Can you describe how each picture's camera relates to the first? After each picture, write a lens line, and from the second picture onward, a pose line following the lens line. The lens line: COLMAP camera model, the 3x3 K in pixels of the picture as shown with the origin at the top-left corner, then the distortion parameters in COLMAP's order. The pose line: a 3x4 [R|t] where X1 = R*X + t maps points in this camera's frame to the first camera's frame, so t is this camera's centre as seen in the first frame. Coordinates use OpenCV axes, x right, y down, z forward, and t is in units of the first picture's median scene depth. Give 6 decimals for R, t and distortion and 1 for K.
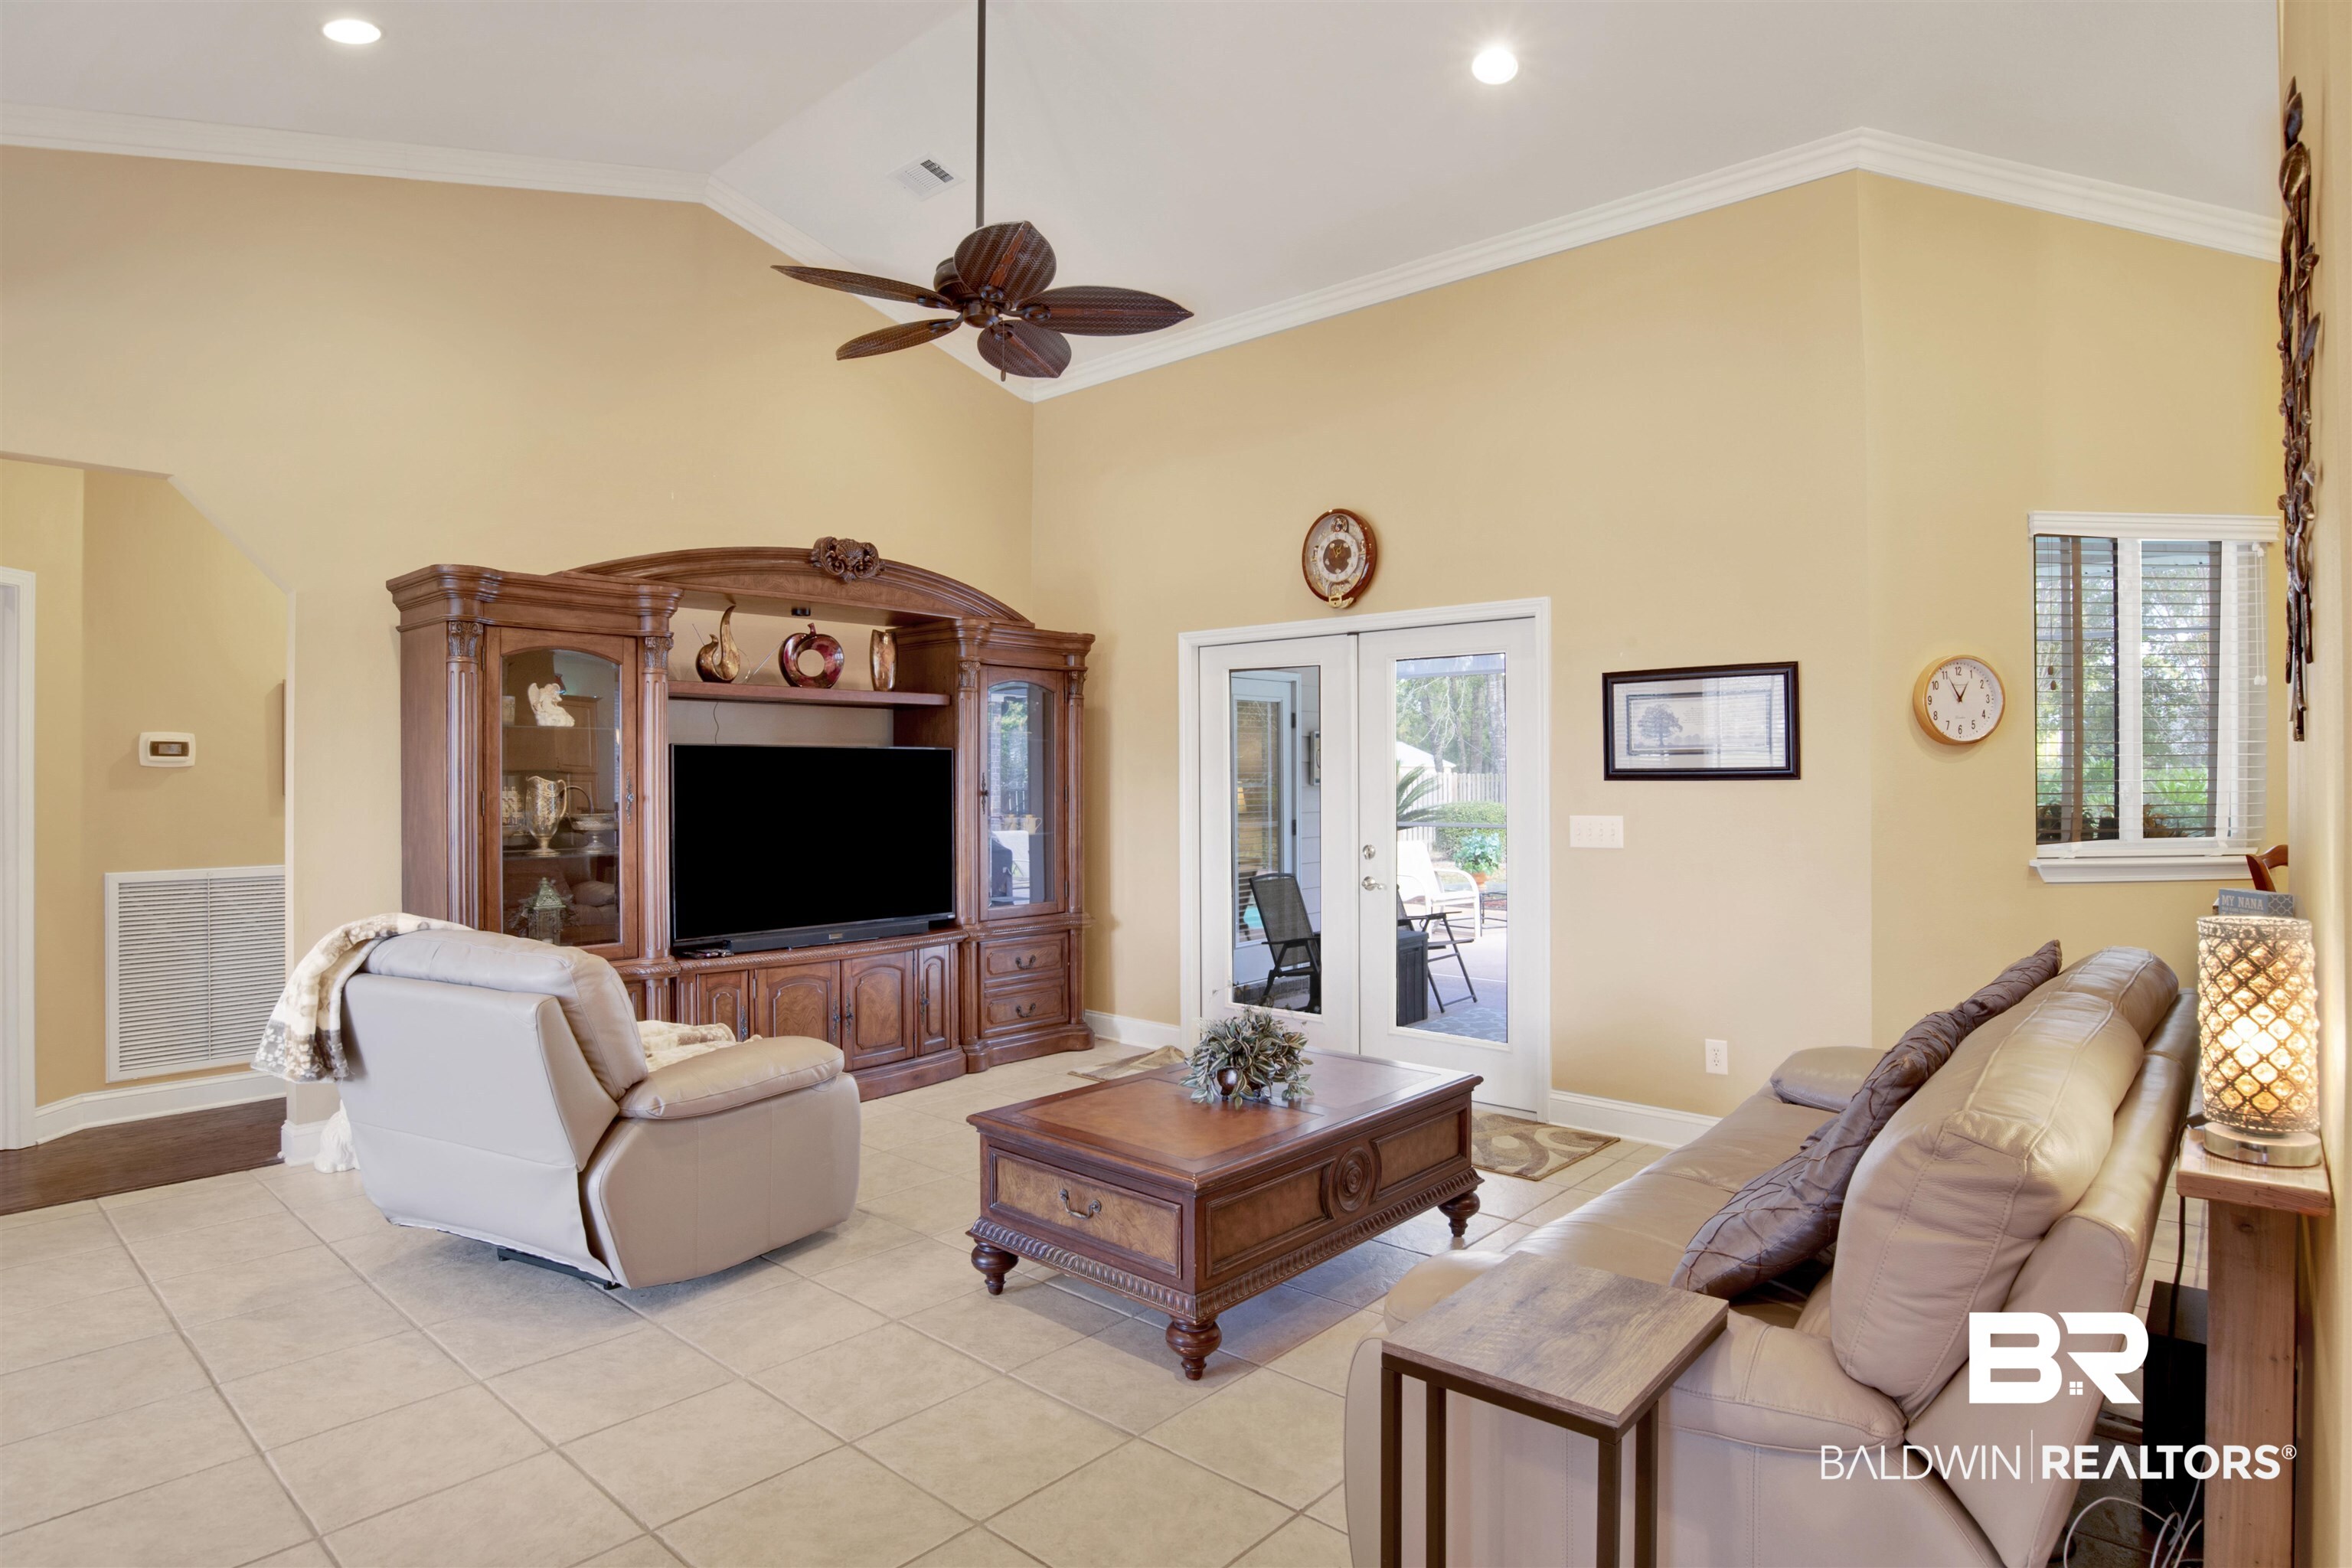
lens RADIAL K [[1235.3, 0, 1181.3], [0, 1235.3, 772.1], [0, 0, 1]] dist [-0.104719, 0.043857]
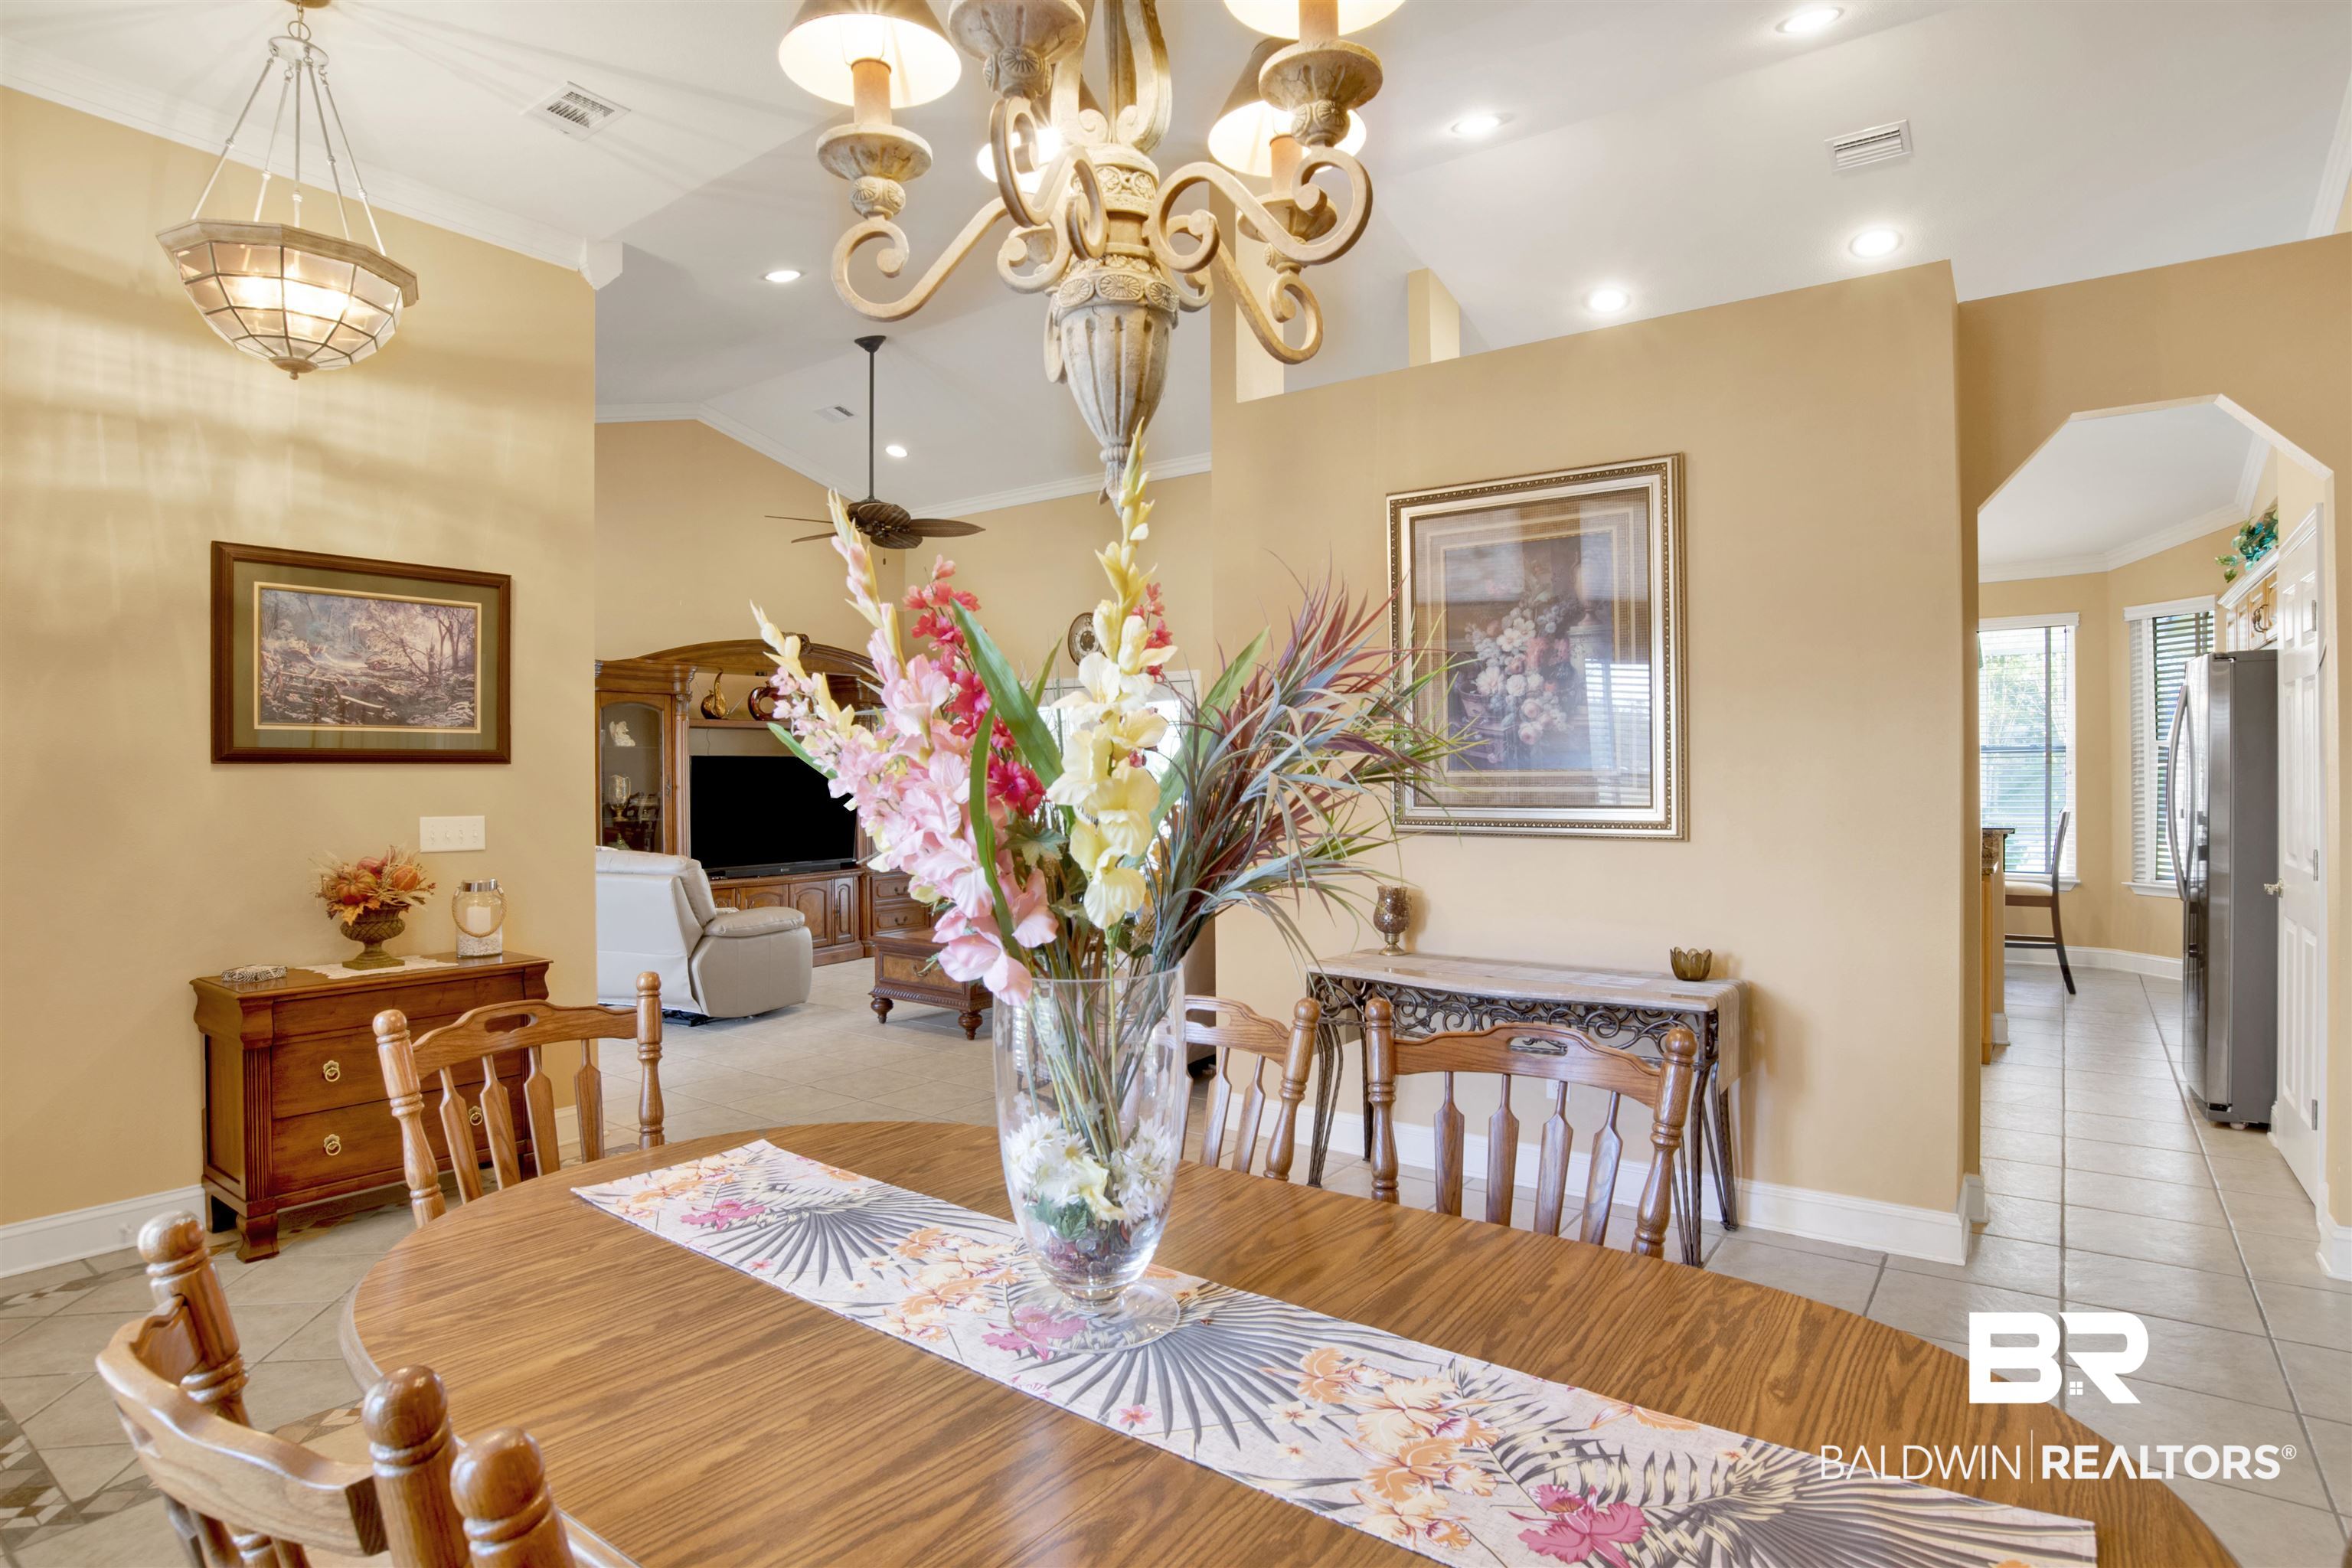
lens RADIAL K [[1235.3, 0, 1181.3], [0, 1235.3, 772.1], [0, 0, 1]] dist [-0.104719, 0.043857]
pose [[0.995870, -0.002627, 0.090753, 0.118067], [0.002148, 0.999983, 0.005376, -0.008272], [-0.090766, -0.005159, 0.995859, -0.795340]]
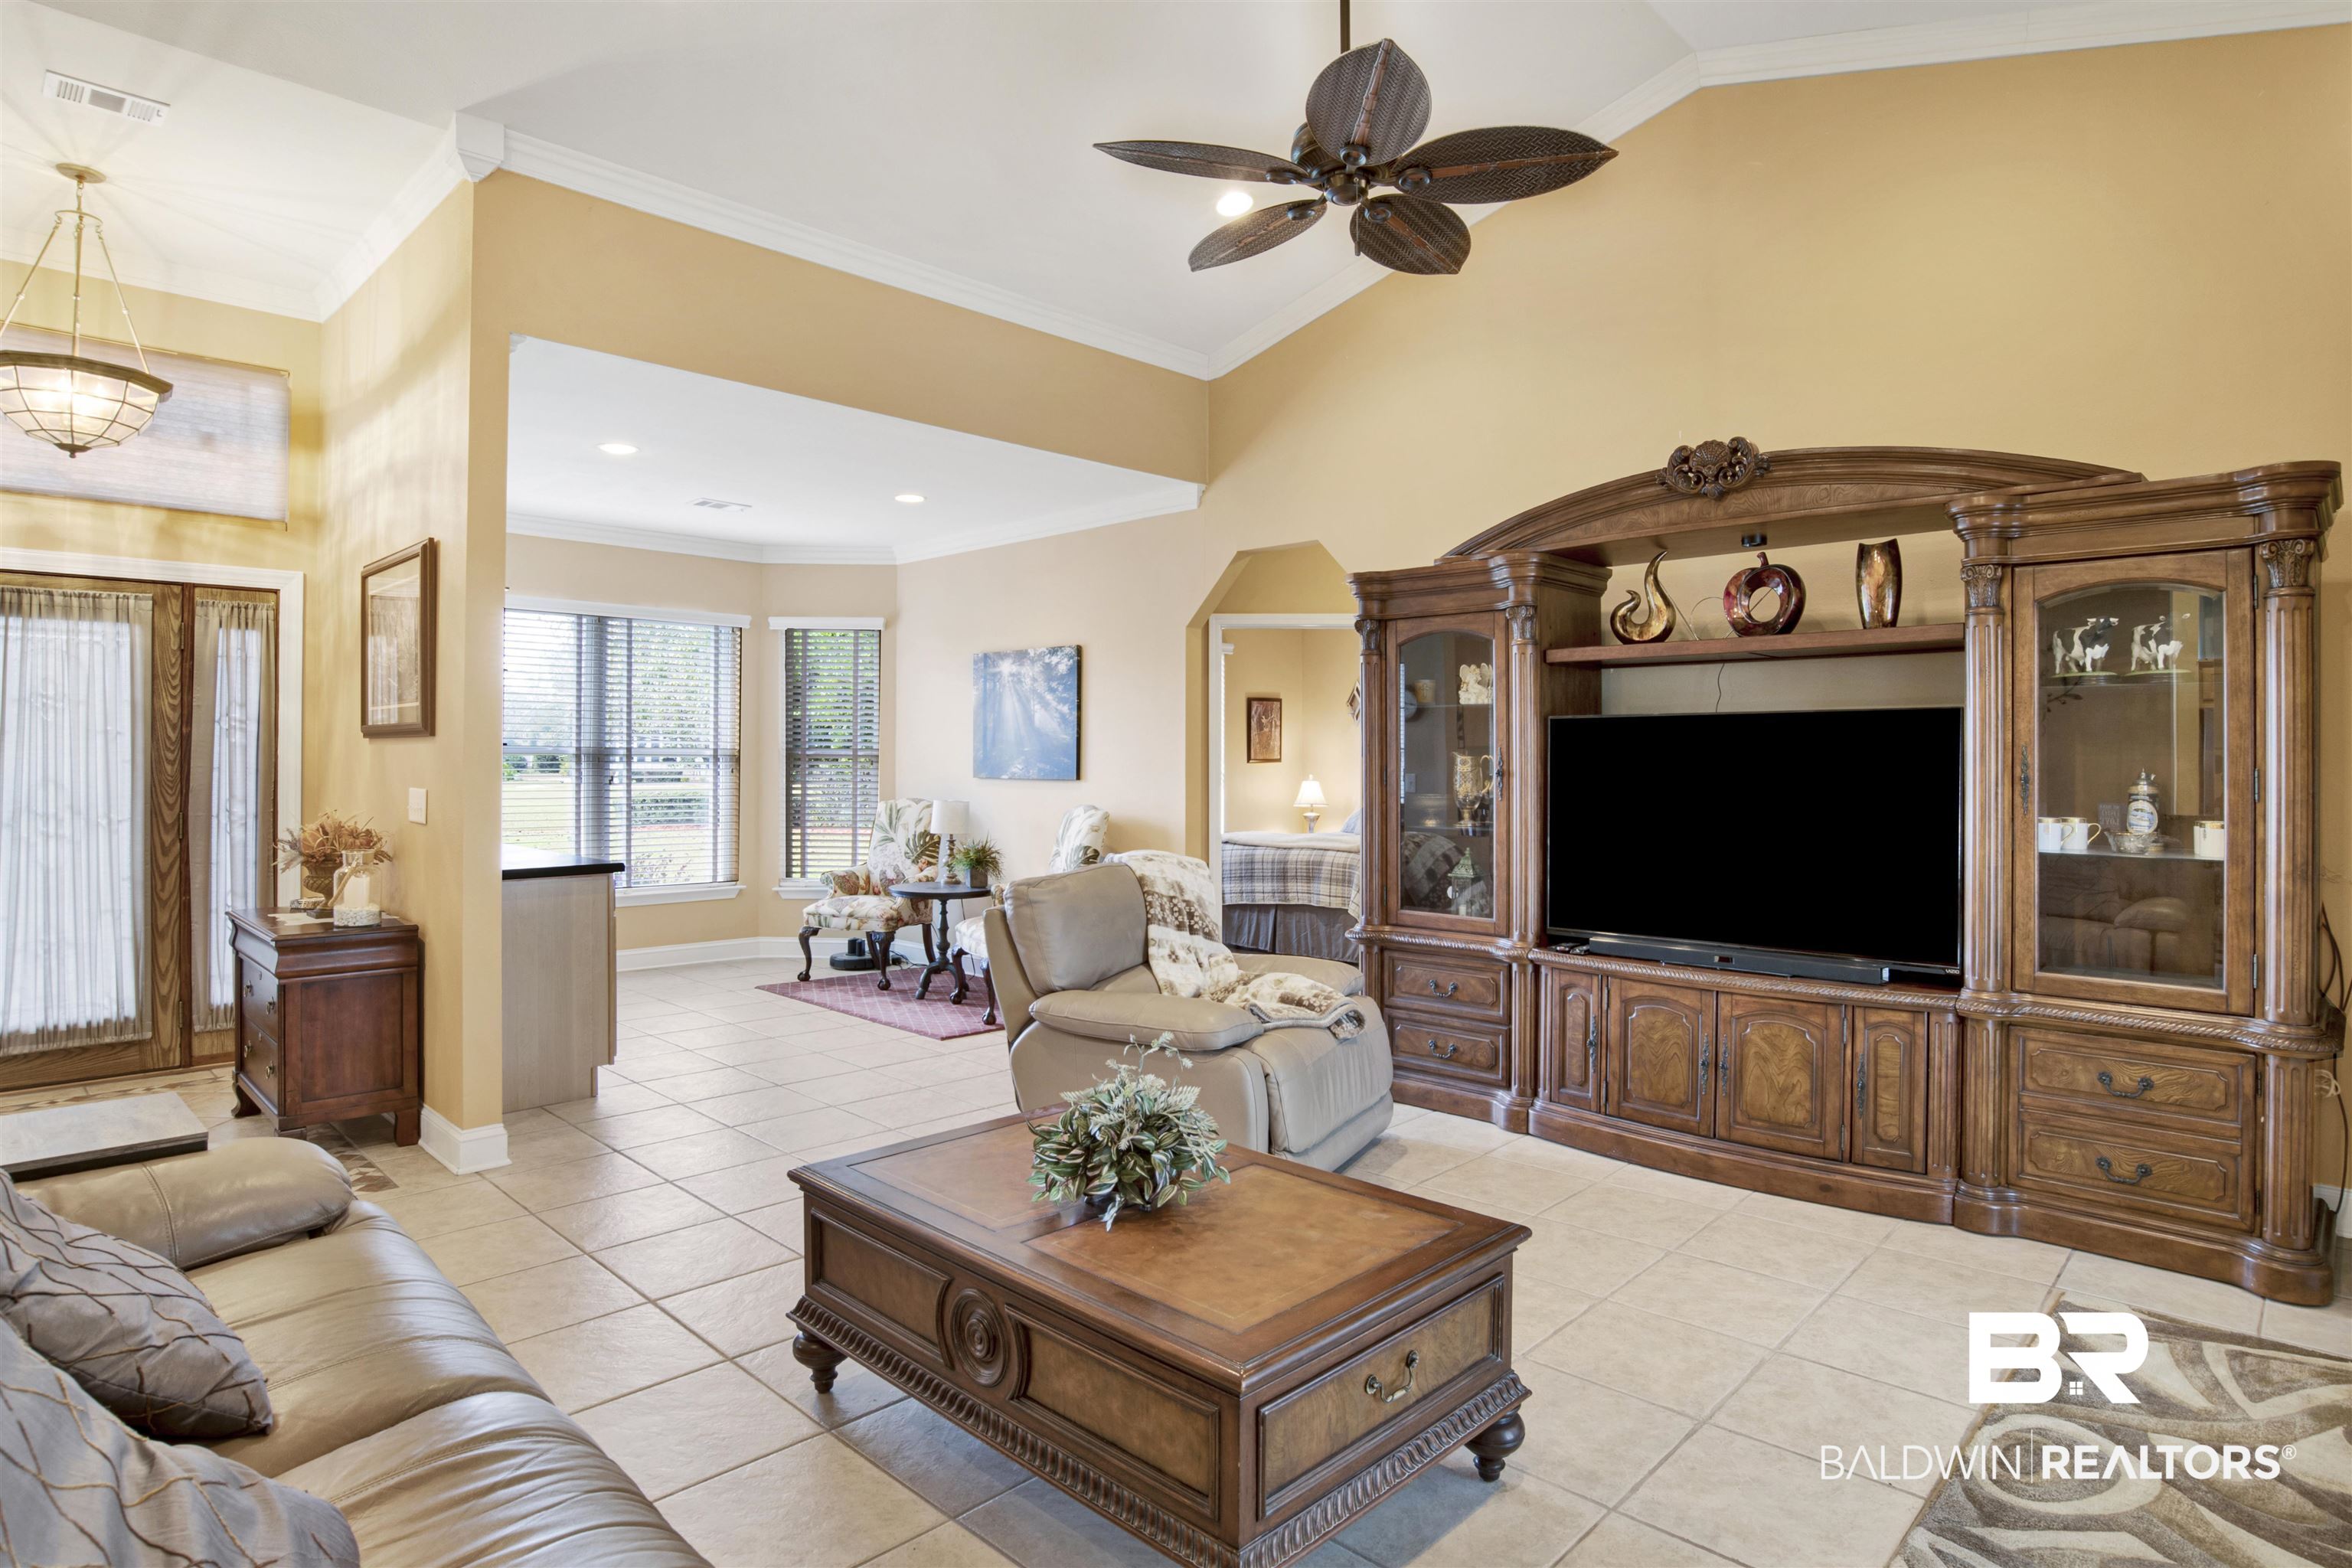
lens RADIAL K [[1235.3, 0, 1181.3], [0, 1235.3, 772.1], [0, 0, 1]] dist [-0.104719, 0.043857]
pose [[-0.048798, 0.012496, -0.998731, 0.545434], [0.002756, 0.999920, 0.012376, 0.006467], [0.998805, -0.002149, -0.048828, 0.774907]]
